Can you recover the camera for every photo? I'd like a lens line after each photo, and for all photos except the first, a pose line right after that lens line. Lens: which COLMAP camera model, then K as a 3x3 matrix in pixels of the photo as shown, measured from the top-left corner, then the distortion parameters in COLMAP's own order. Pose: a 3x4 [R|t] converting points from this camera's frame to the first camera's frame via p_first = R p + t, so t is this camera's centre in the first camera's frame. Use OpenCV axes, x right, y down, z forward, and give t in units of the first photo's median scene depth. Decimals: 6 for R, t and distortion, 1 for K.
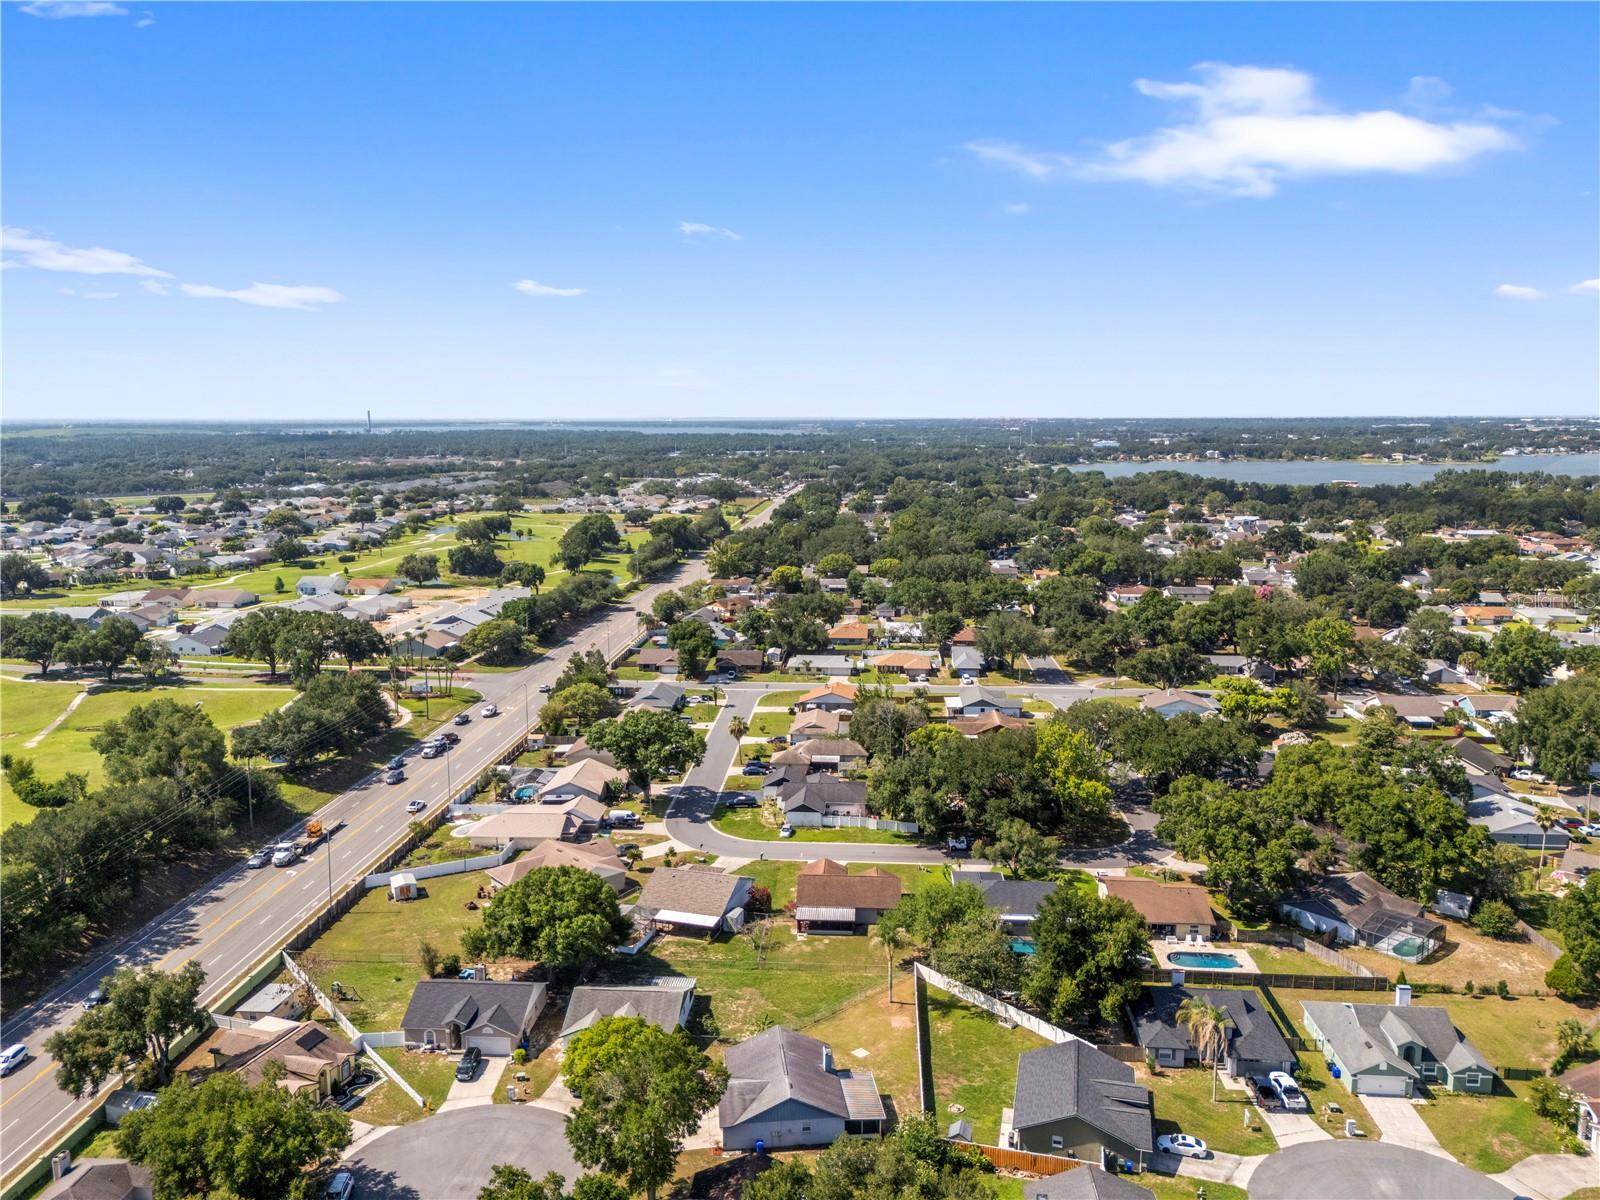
lens RADIAL K [[1176.3, 0, 800.0], [0, 1176.3, 600.0], [0, 0, 1]] dist [0.085188, -0.115132]
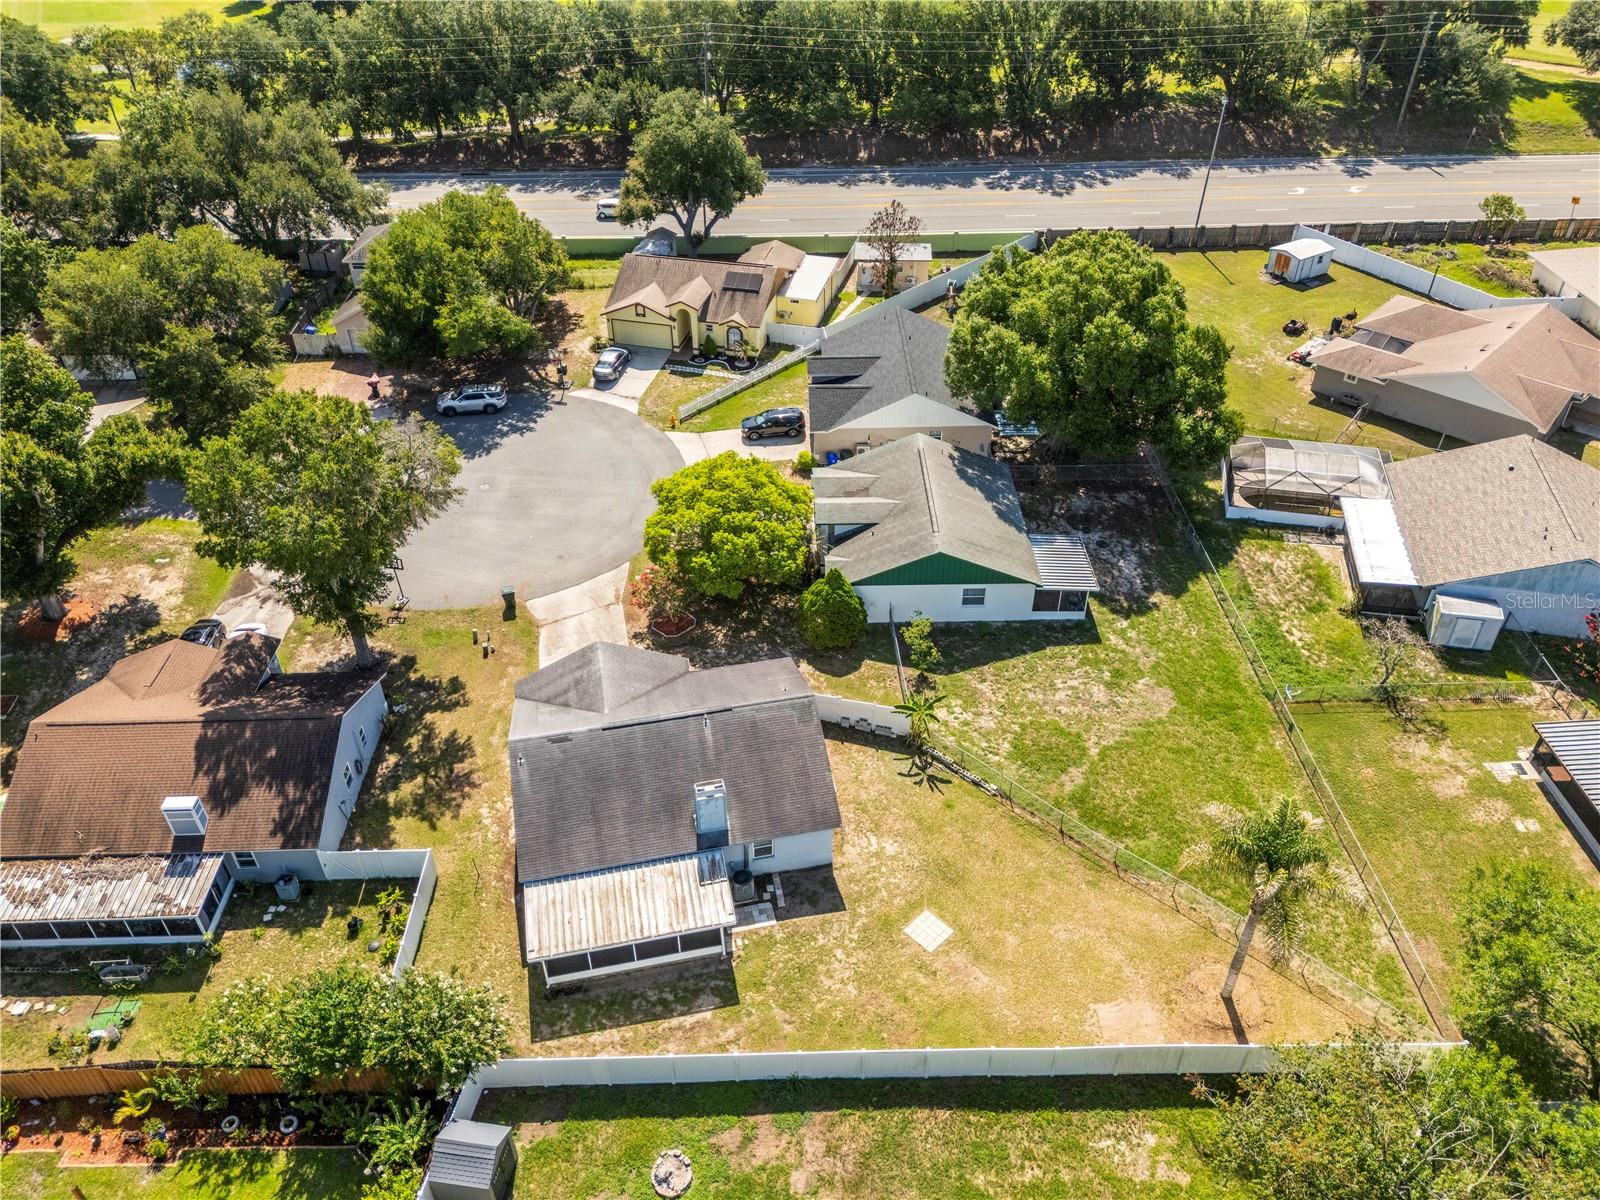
lens RADIAL K [[1176.0, 0, 800.0], [0, 1176.0, 600.0], [0, 0, 1]] dist [0.085107, -0.080884]
pose [[0.094631, 0.610959, -0.785986, 0.189314], [-0.150089, 0.789260, 0.595434, 0.053601], [0.984133, 0.061622, 0.166387, 0.602721]]
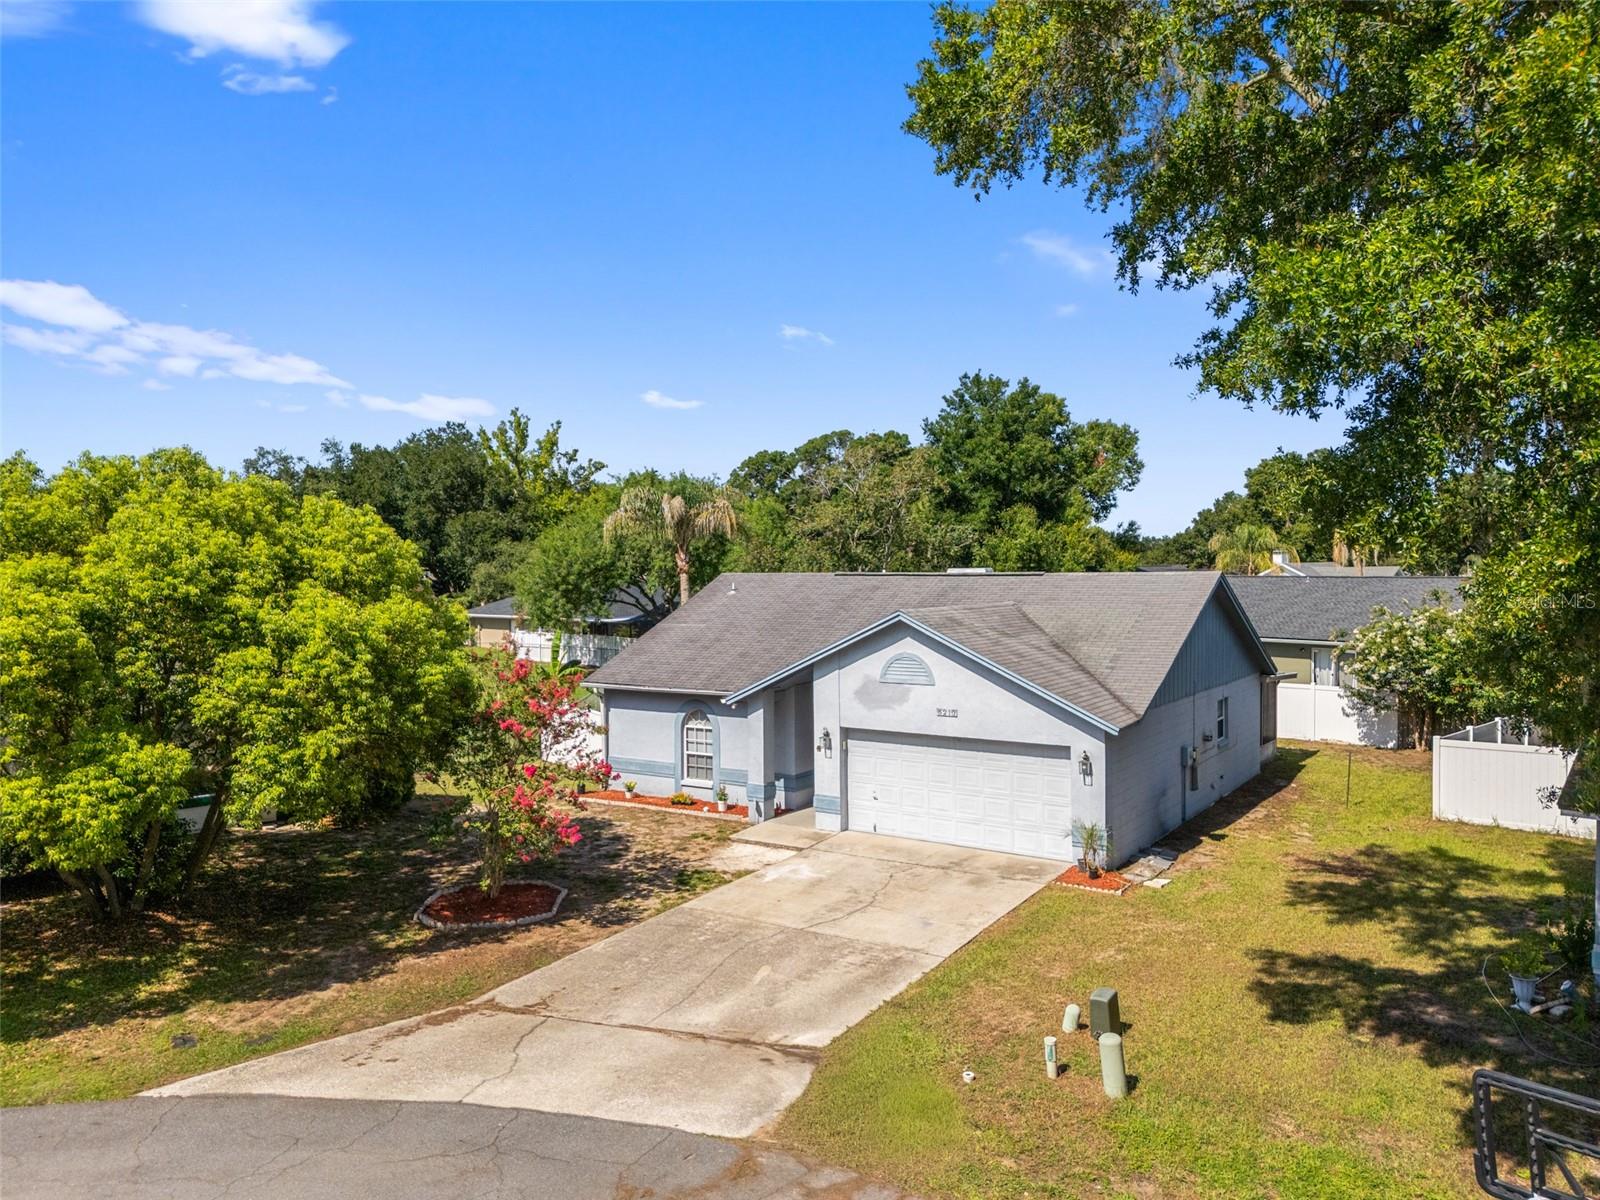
lens RADIAL K [[1176.0, 0, 800.0], [0, 1176.0, 600.0], [0, 0, 1]] dist [0.085107, -0.080884]
pose [[0.638409, -0.024893, 0.769294, -0.136730], [0.128528, 0.988891, -0.074662, 0.251702], [-0.758890, 0.146541, 0.634517, 0.536563]]
